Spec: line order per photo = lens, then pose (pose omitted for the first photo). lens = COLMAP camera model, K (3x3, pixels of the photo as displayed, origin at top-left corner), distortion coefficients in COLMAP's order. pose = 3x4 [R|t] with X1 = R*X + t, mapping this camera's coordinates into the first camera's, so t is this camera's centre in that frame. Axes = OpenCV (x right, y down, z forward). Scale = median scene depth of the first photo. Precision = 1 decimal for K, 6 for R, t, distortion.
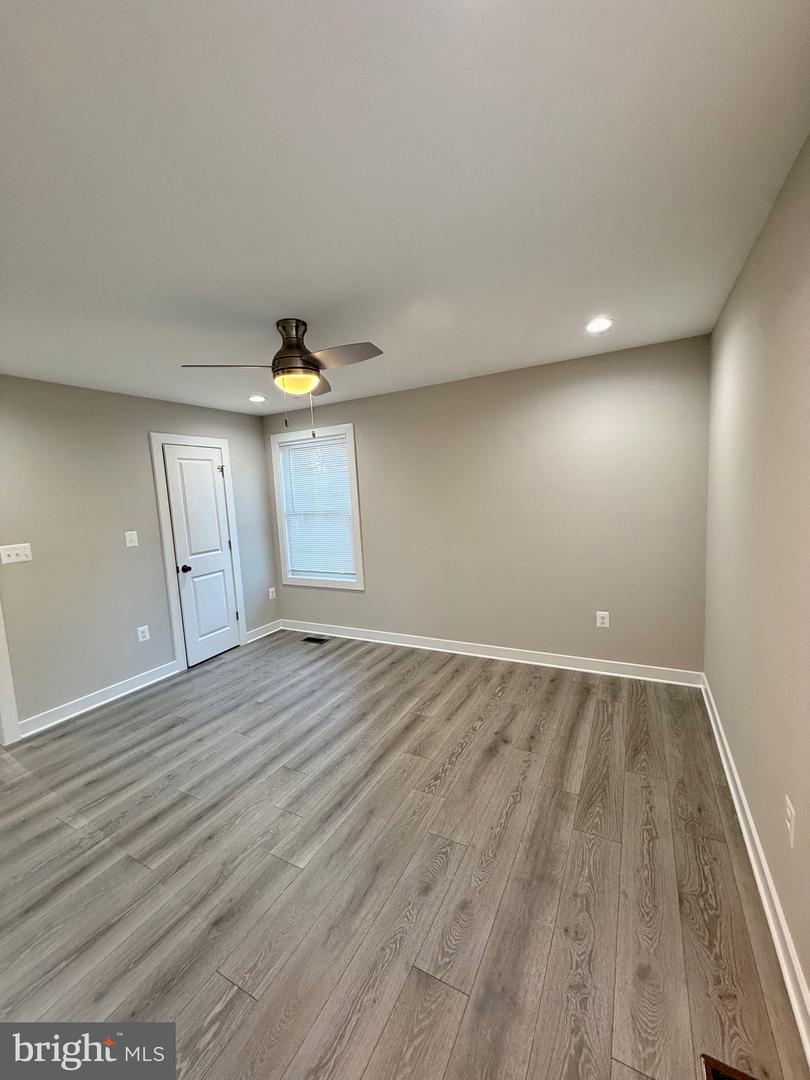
lens RADIAL K [[429.7, 0, 409.6], [0, 429.7, 536.8], [0, 0, 1]] dist [0.000025, -0.000239]
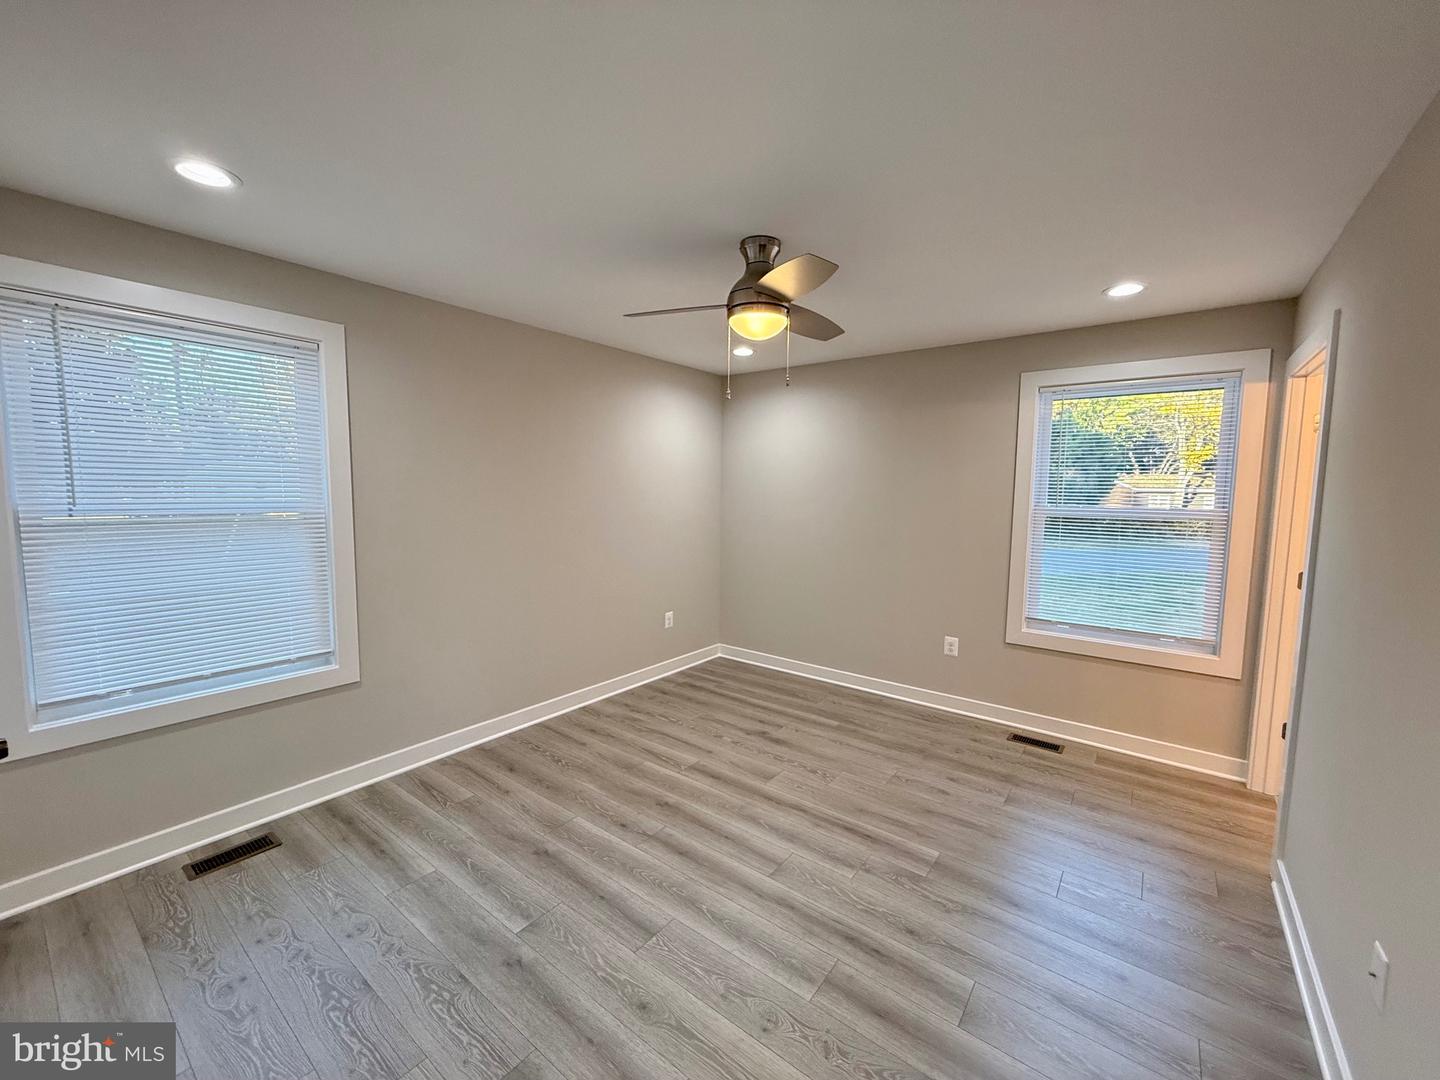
lens RADIAL K [[572.9, 0, 711.5], [0, 572.9, 535.4], [0, 0, 1]] dist [0.000025, -0.000239]
pose [[0.175099, -0.025911, 0.984210, -0.923599], [0.081593, 0.996597, 0.011721, -0.016192], [-0.981164, 0.078252, 0.176617, 0.689370]]
